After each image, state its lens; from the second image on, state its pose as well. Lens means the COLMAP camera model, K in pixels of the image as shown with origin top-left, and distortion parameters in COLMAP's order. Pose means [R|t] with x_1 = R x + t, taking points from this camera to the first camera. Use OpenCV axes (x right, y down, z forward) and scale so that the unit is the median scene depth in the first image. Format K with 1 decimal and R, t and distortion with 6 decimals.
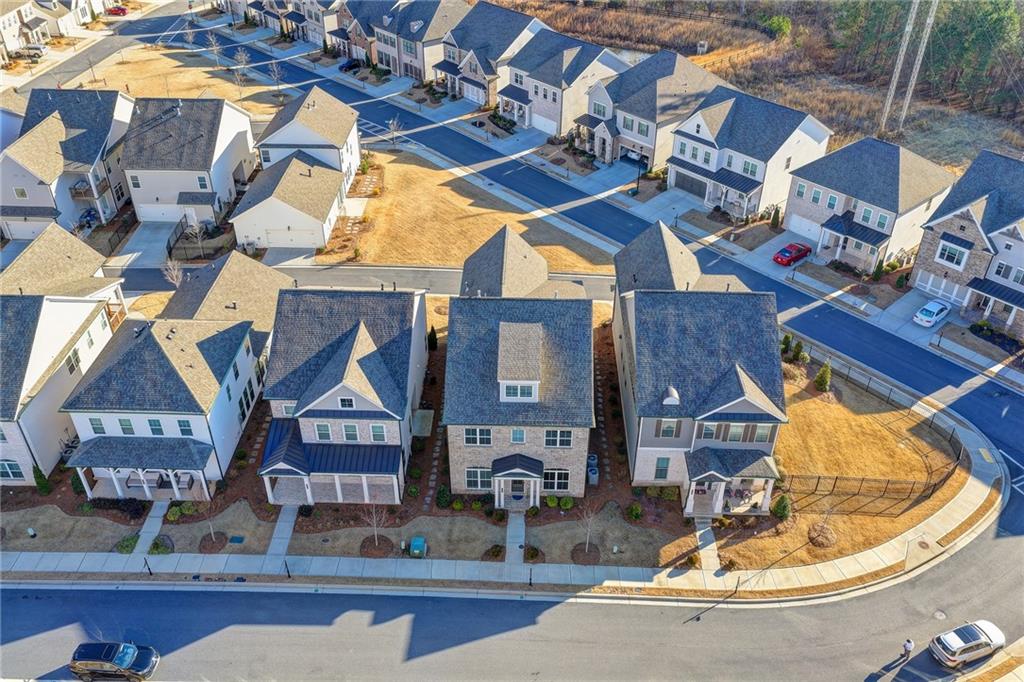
lens RADIAL K [[848.7, 0, 512.0], [0, 848.7, 341.0], [0, 0, 1]] dist [-0.011998, -0.006274]
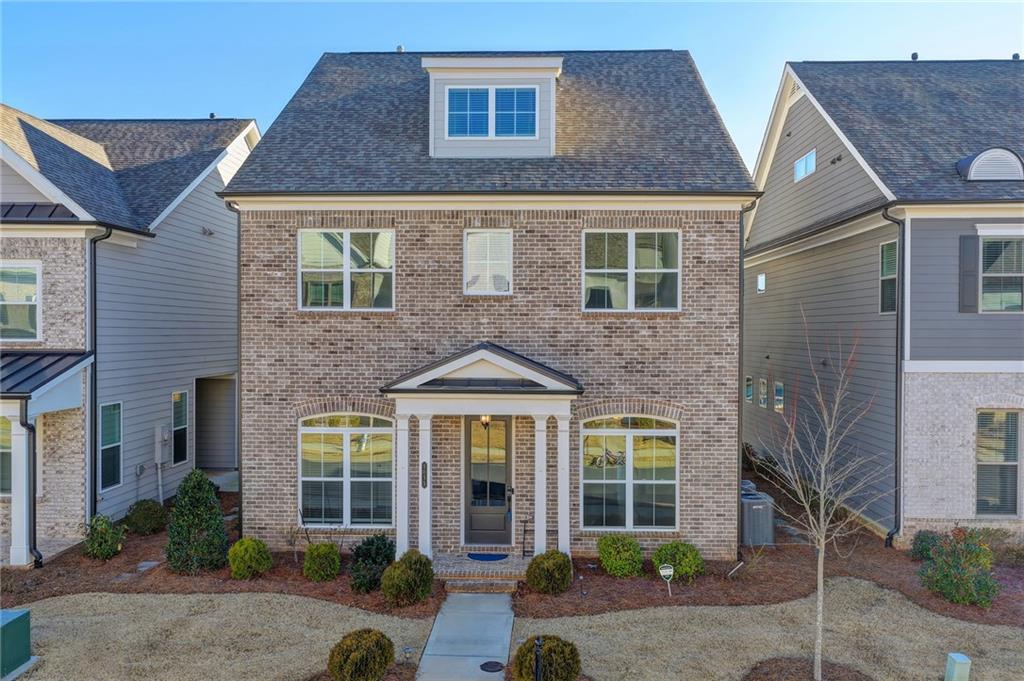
lens RADIAL K [[848.7, 0, 512.0], [0, 848.7, 340.5], [0, 0, 1]] dist [-0.011998, -0.006274]
pose [[0.999935, -0.002960, -0.010974, 0.017940], [-0.004008, 0.811618, -0.584174, 0.294048], [0.010636, 0.584180, 0.811554, 0.776099]]
